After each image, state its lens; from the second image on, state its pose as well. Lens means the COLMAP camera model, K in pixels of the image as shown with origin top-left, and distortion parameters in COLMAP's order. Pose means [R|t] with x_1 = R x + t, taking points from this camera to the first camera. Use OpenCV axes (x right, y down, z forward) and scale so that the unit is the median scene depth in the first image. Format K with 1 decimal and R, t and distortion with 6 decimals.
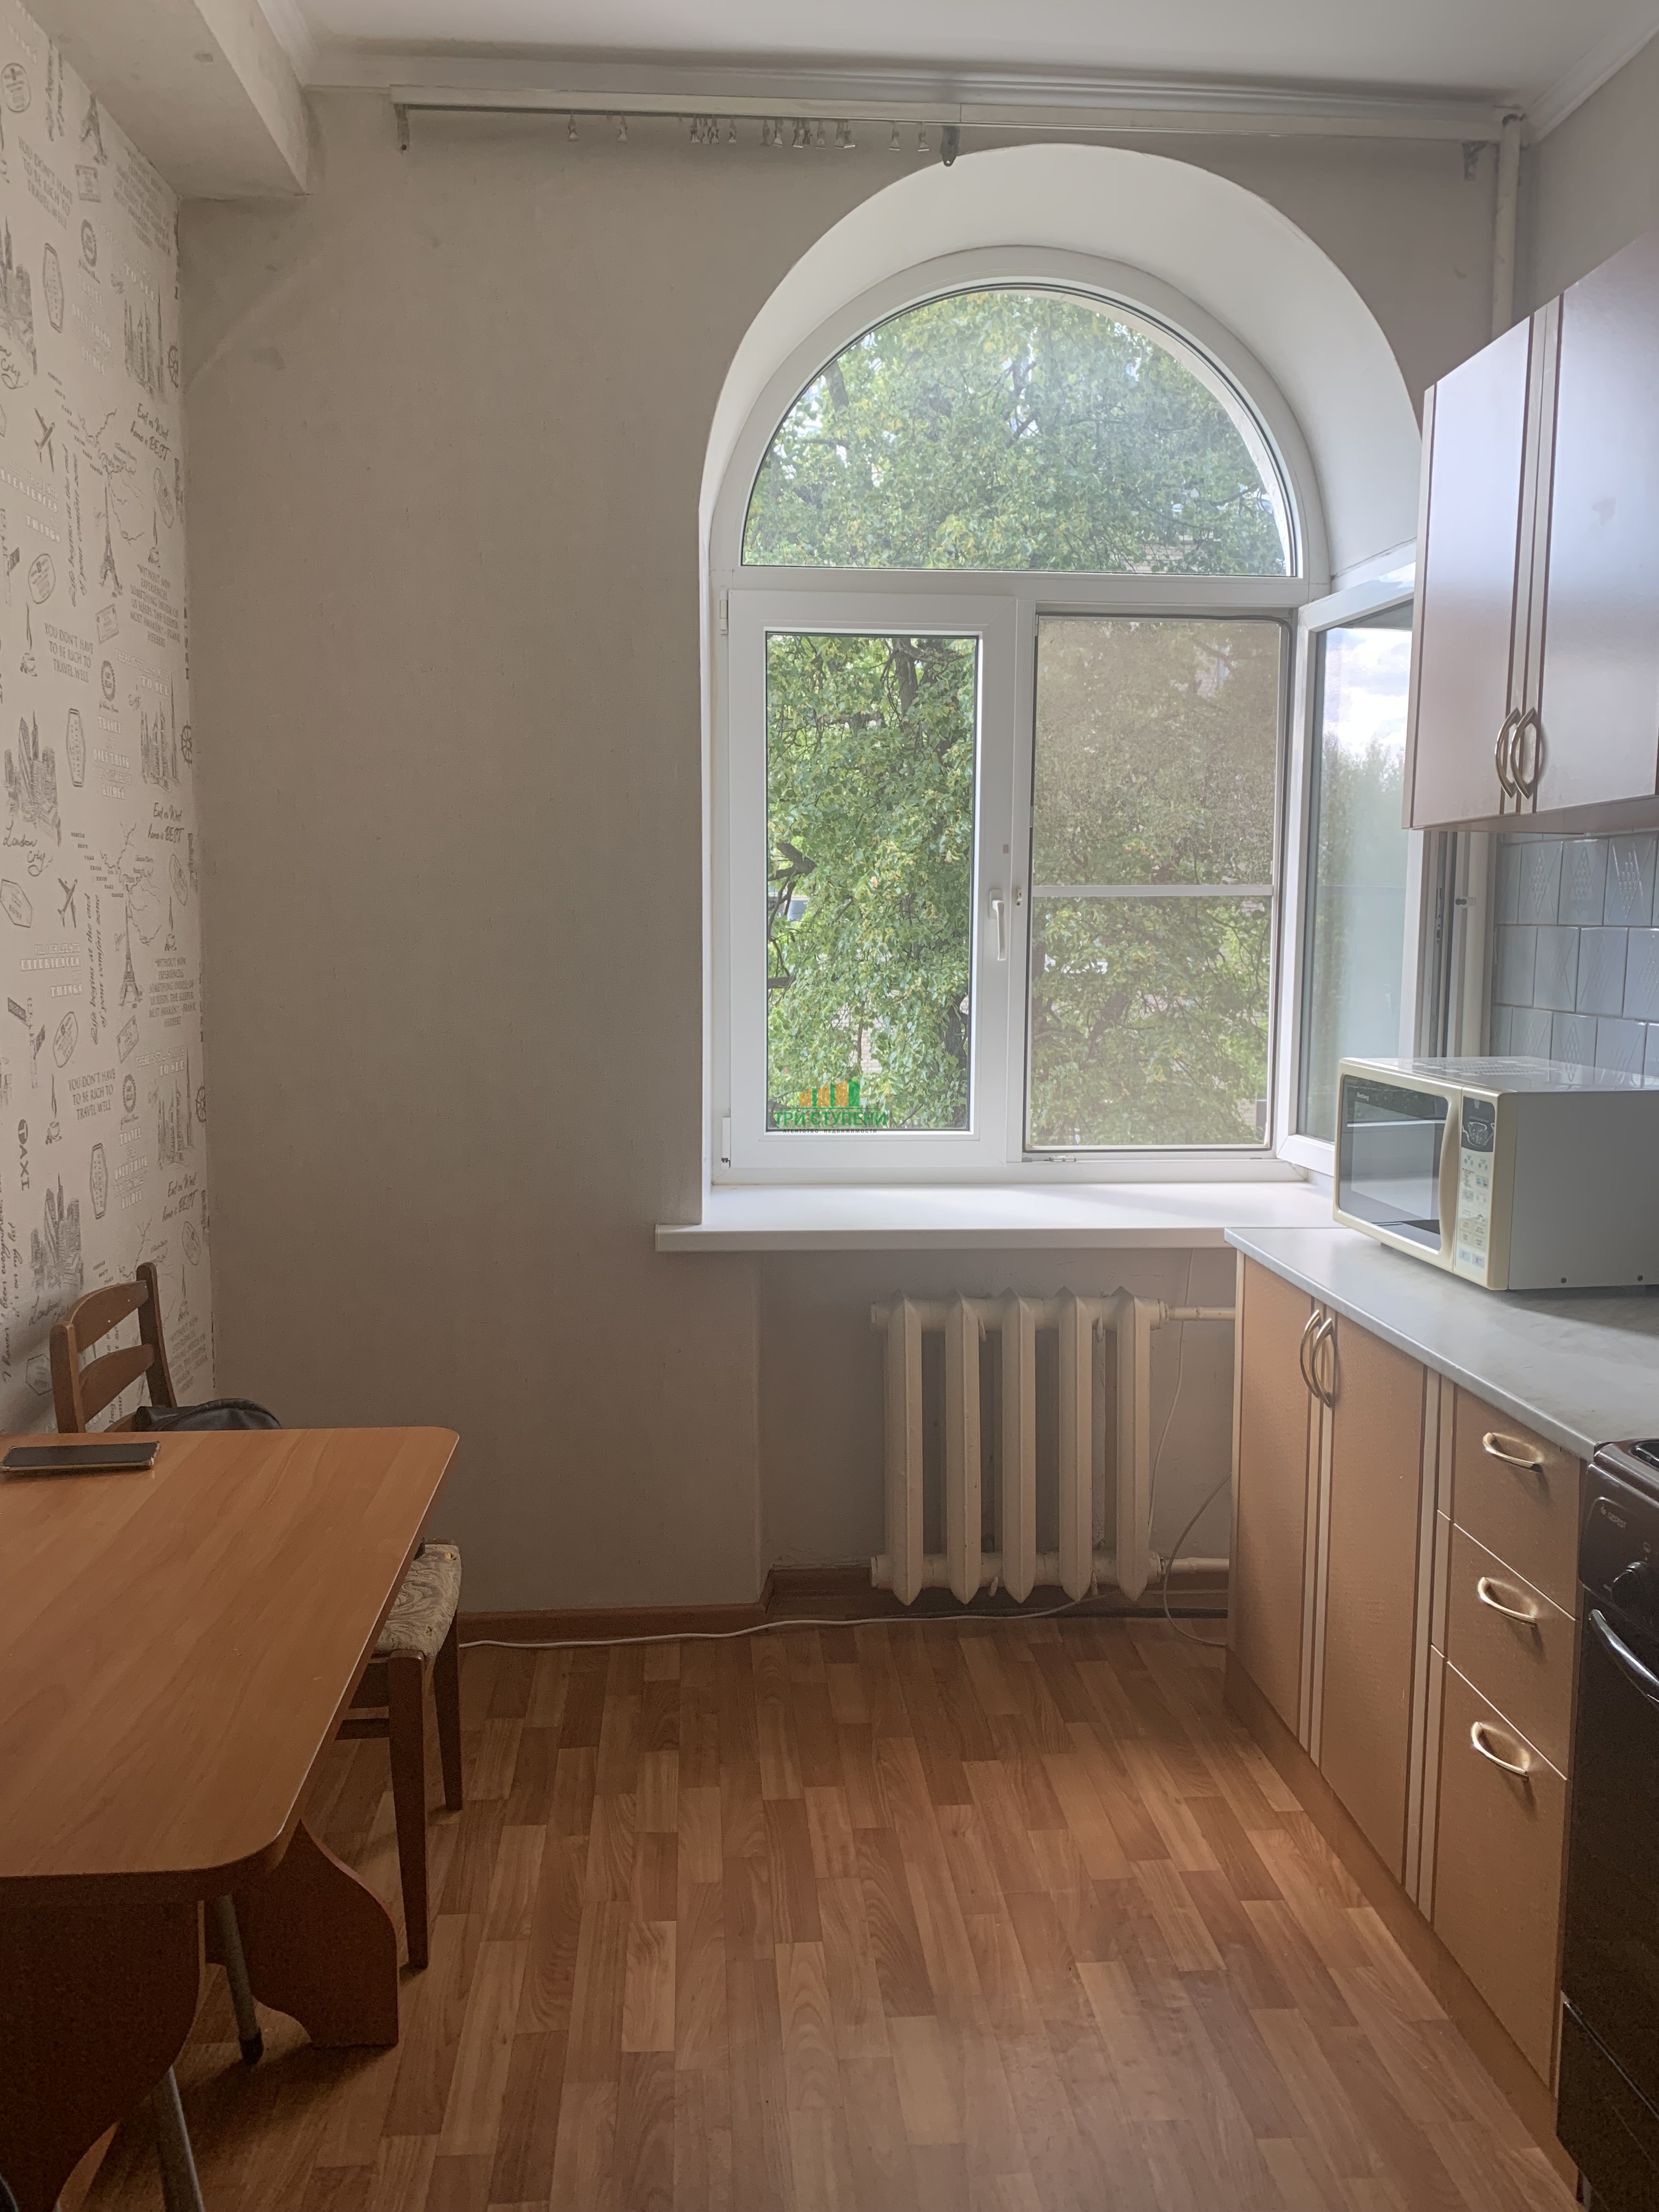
lens RADIAL K [[1667.7, 0, 811.2], [0, 1667.7, 1115.4], [0, 0, 1]] dist [0.002740, -0.032453]
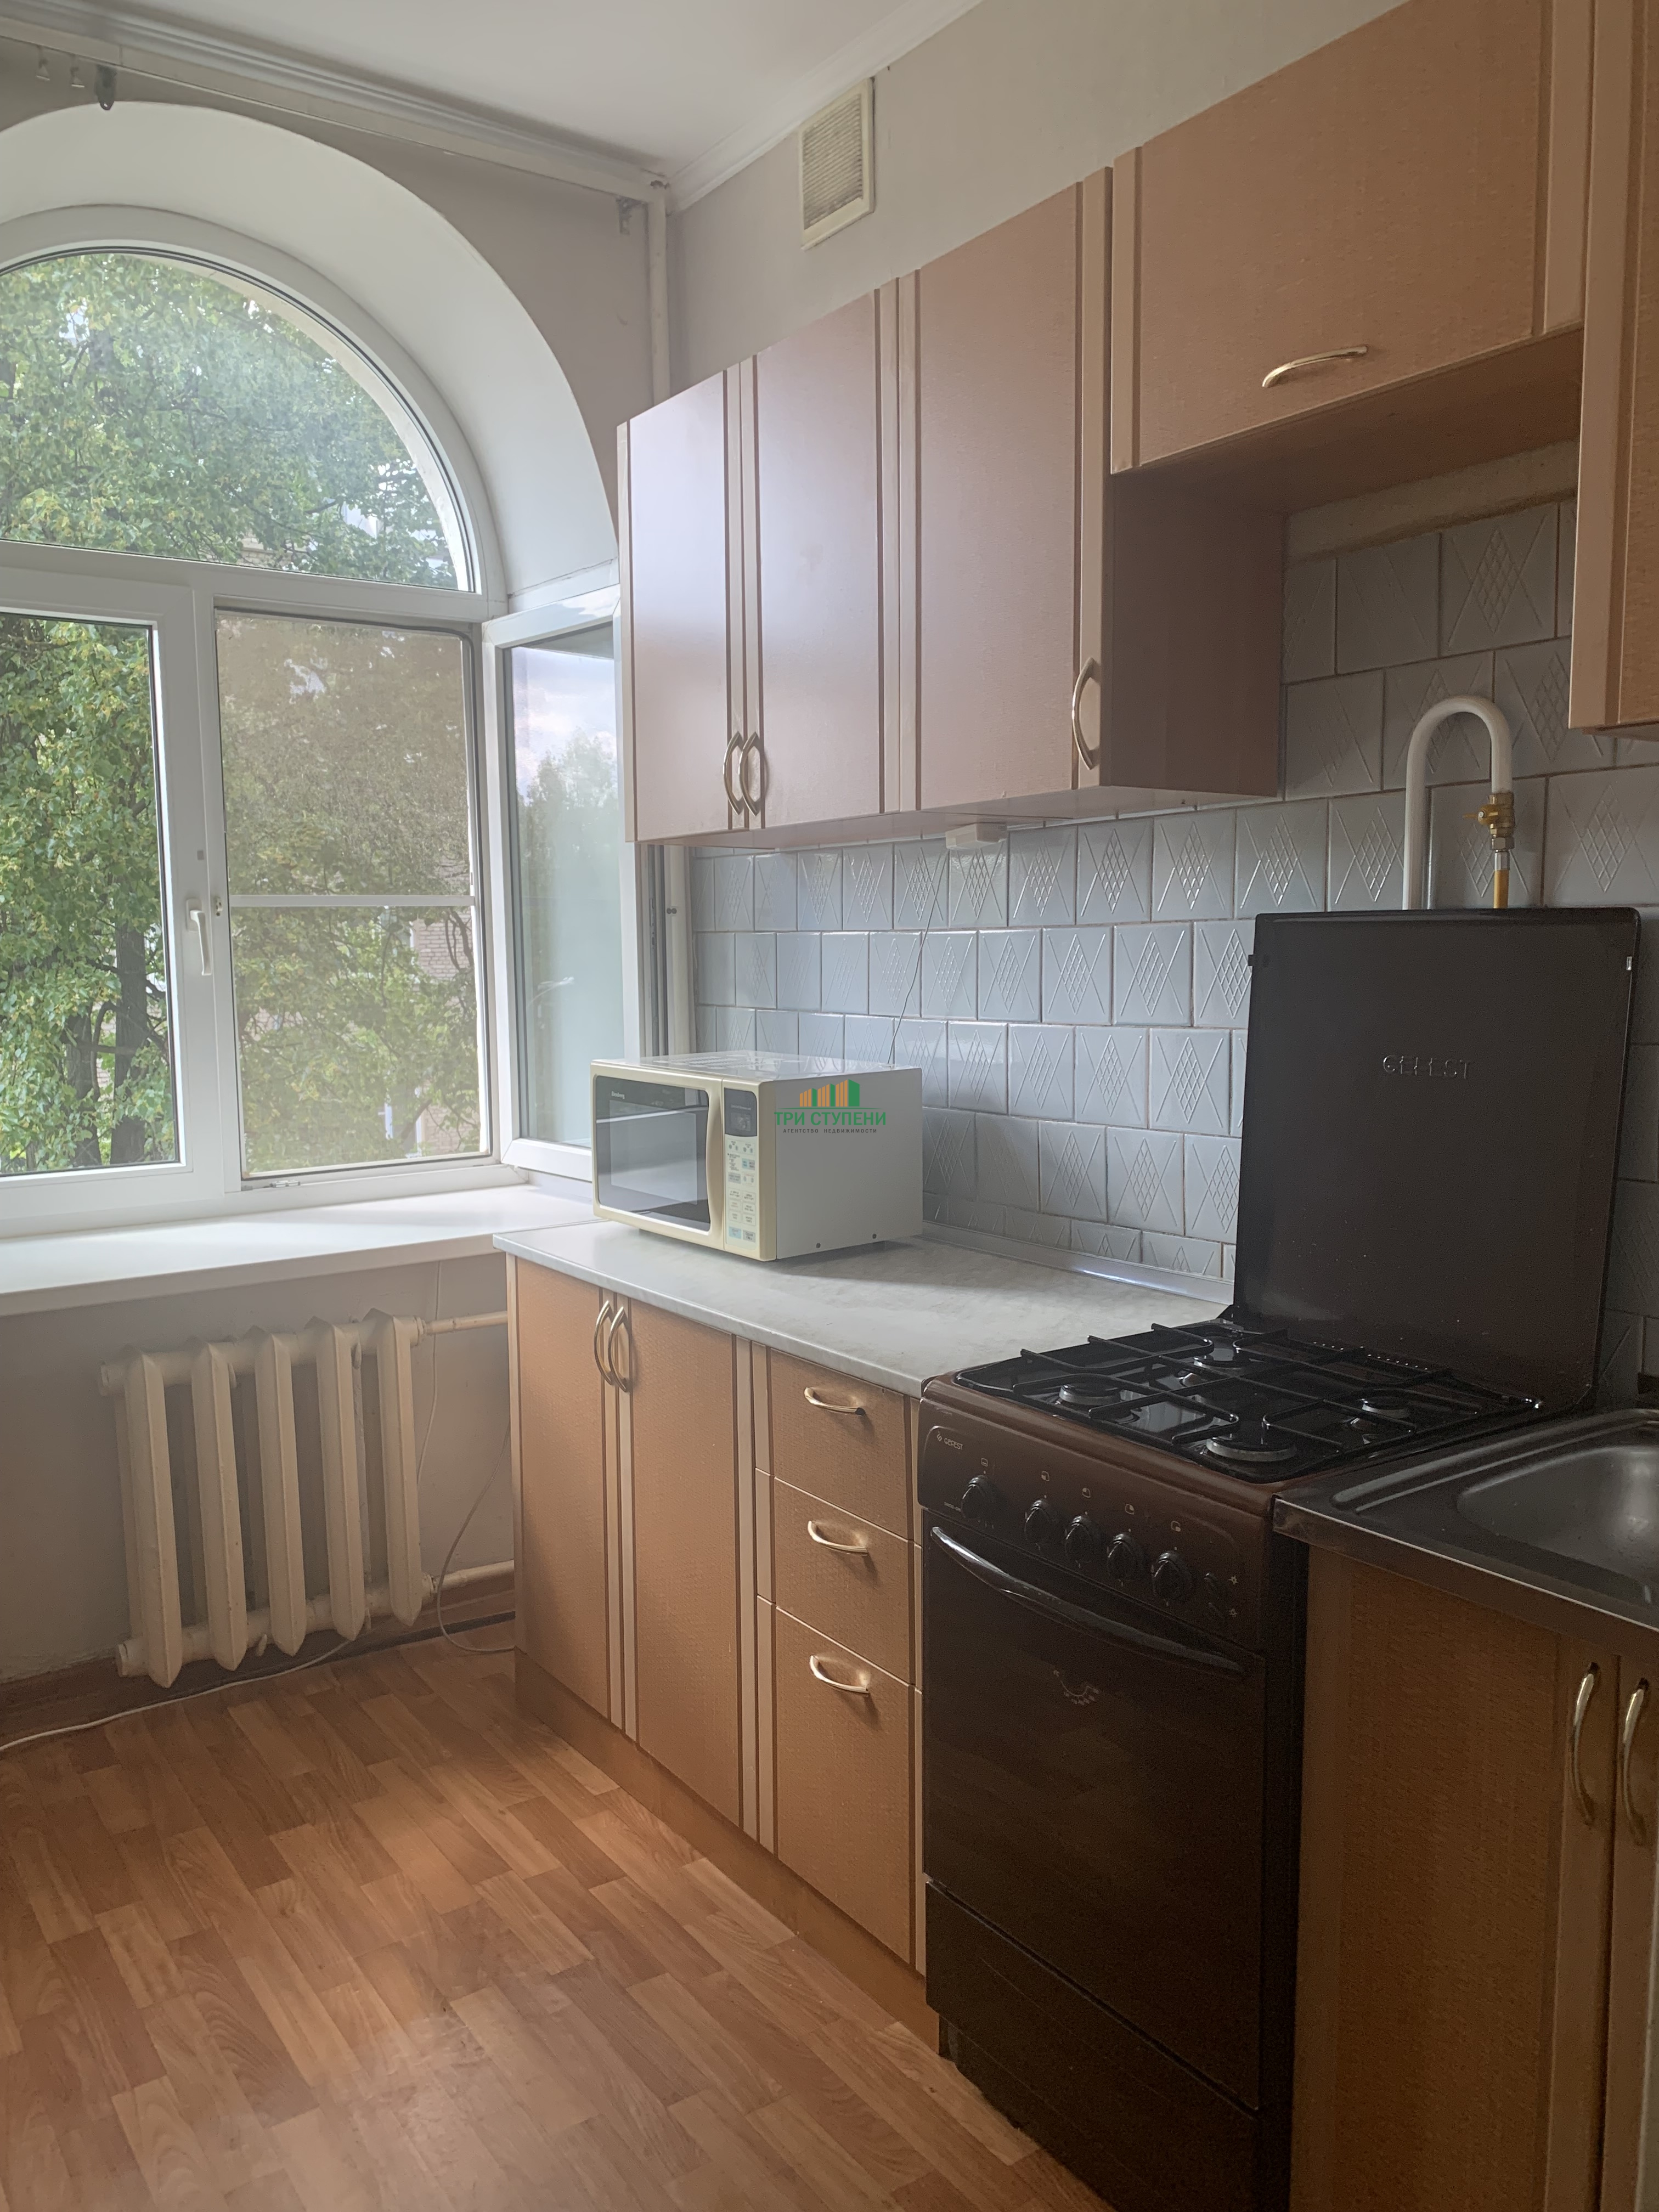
lens RADIAL K [[1667.7, 0, 827.7], [0, 1667.7, 1112.8], [0, 0, 1]] dist [0.002740, -0.032453]
pose [[0.848719, -0.066768, 0.524612, -0.099130], [0.072035, 0.997348, 0.010396, -0.001300], [-0.523915, 0.028967, 0.851278, 0.035243]]
